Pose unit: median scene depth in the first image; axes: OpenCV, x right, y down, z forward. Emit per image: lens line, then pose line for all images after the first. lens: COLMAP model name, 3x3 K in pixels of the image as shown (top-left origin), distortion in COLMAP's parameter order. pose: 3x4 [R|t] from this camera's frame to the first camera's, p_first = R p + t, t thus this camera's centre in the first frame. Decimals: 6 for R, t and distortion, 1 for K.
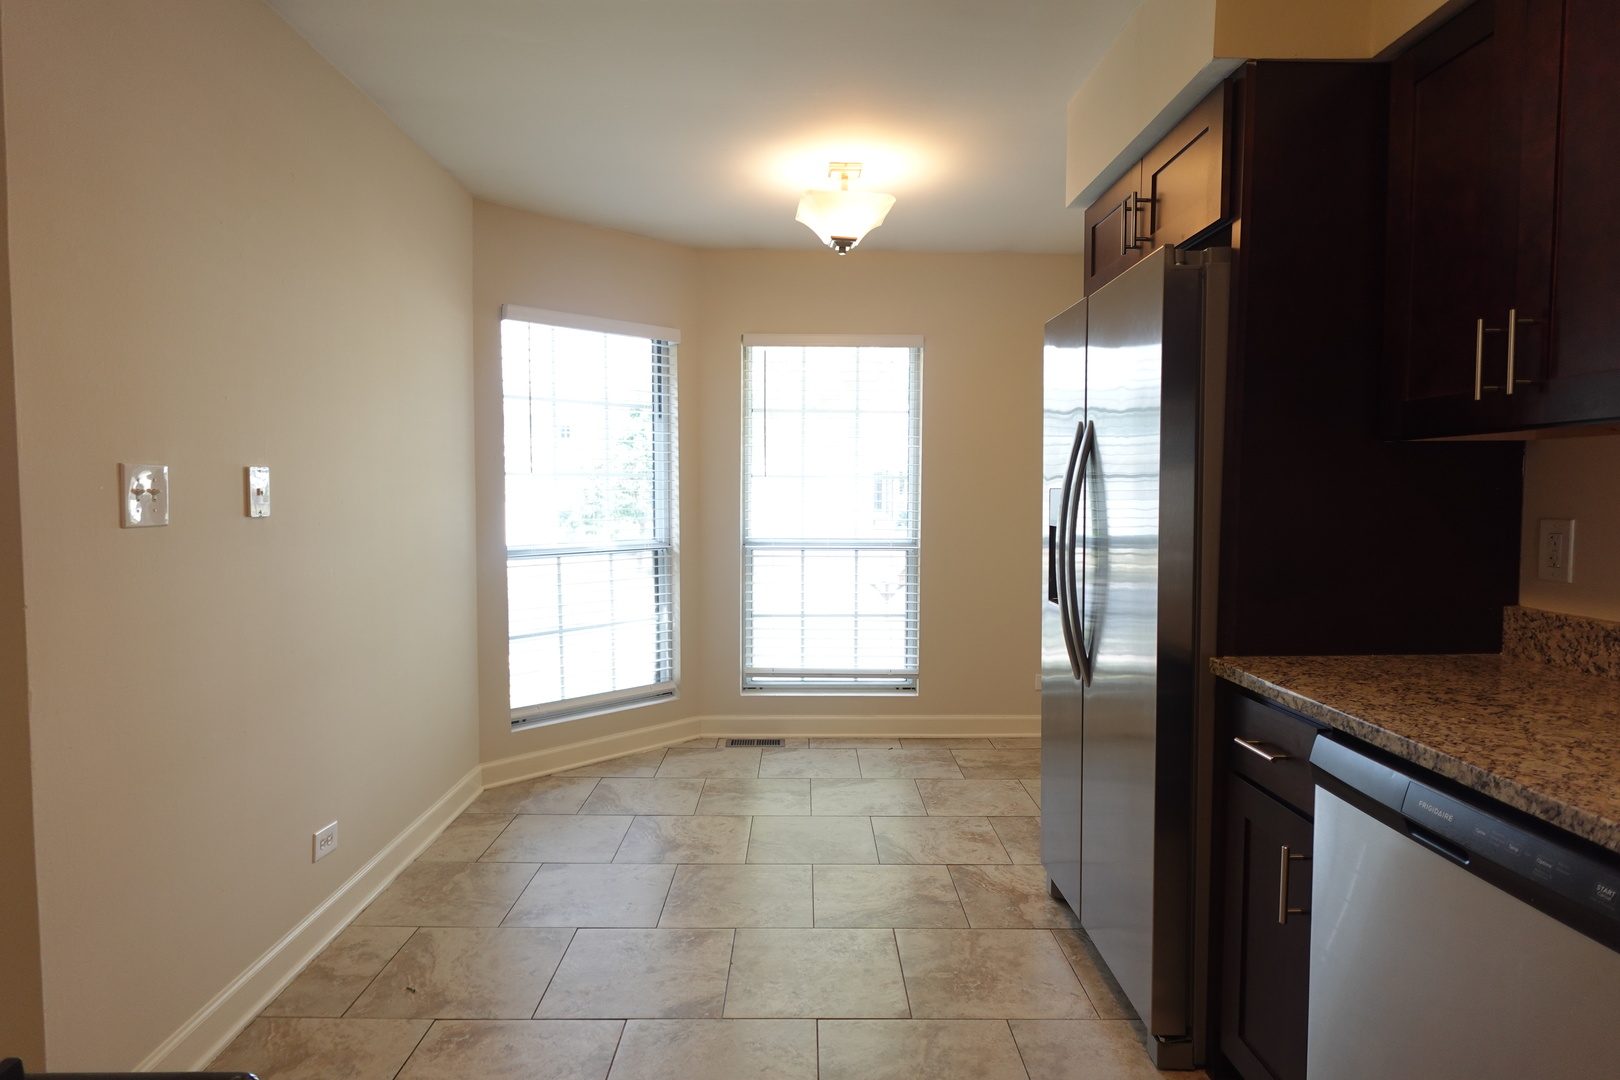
lens RADIAL K [[898.0, 0, 771.0], [0, 898.0, 526.2], [0, 0, 1]] dist [0.002822, 0.000775]
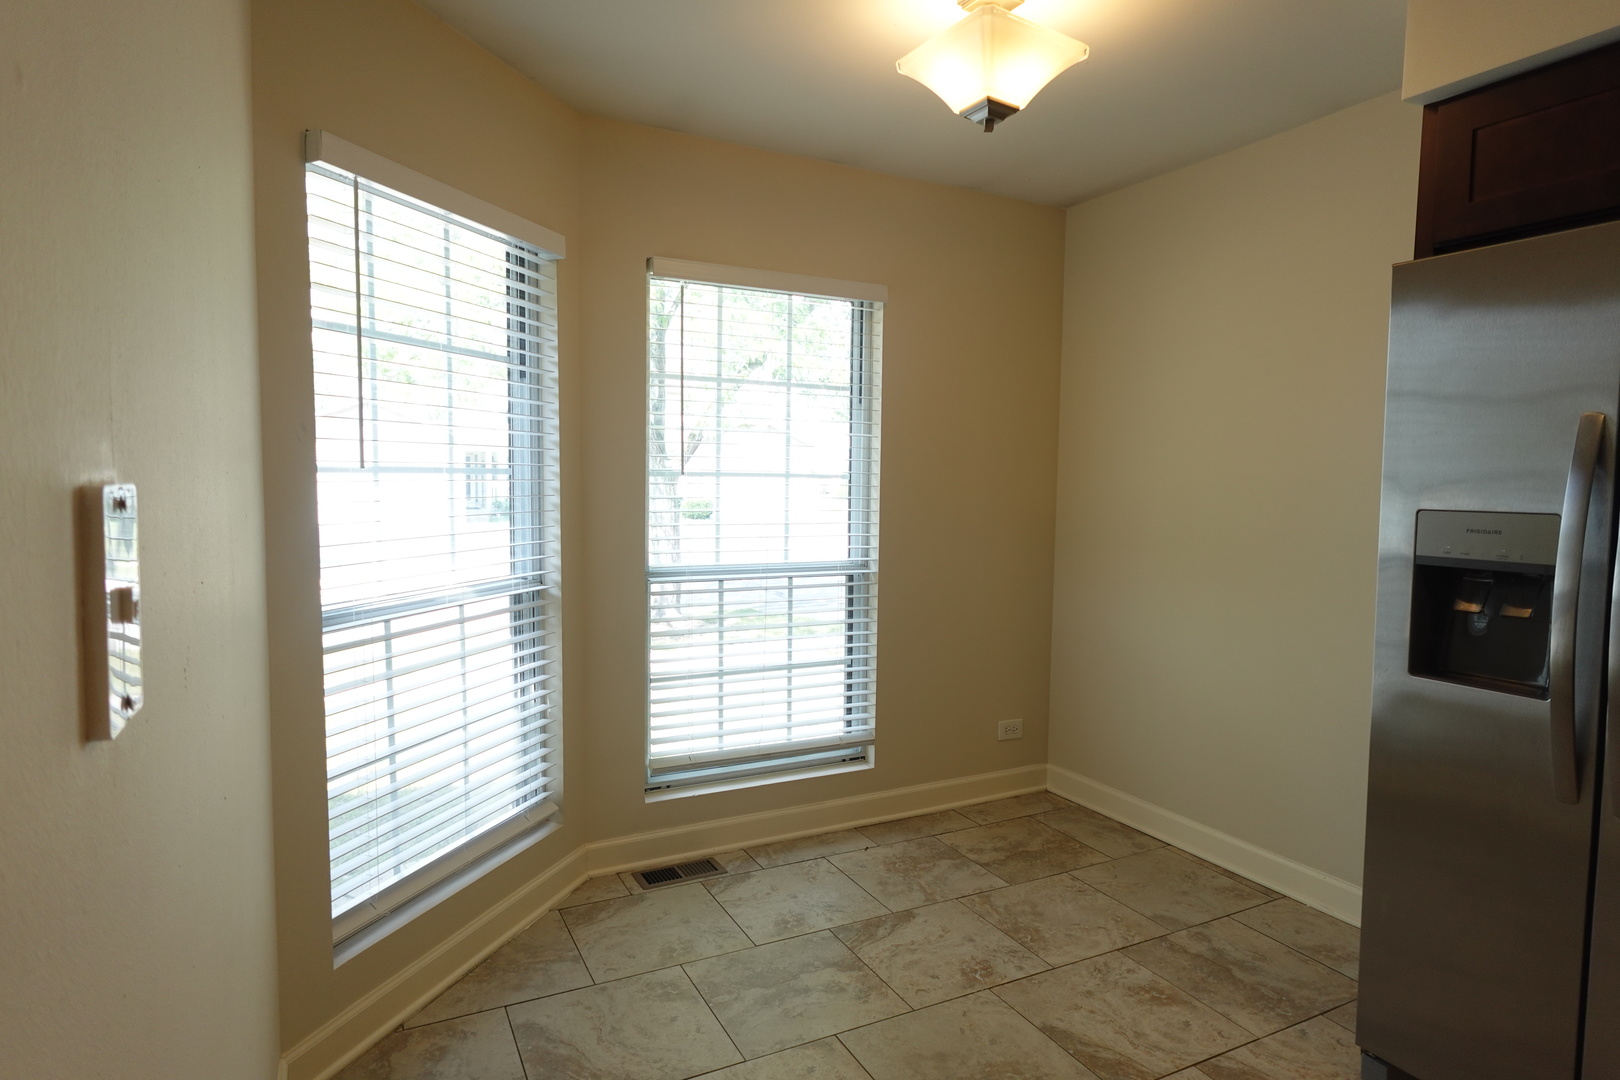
lens RADIAL K [[914.4, 0, 812.4], [0, 914.4, 541.6], [0, 0, 1]] dist [-0.004839, 0.003318]
pose [[0.881111, -0.019431, 0.472510, -0.247491], [0.005259, 0.999496, 0.031294, -0.027158], [-0.472880, -0.025088, 0.880770, 0.354839]]
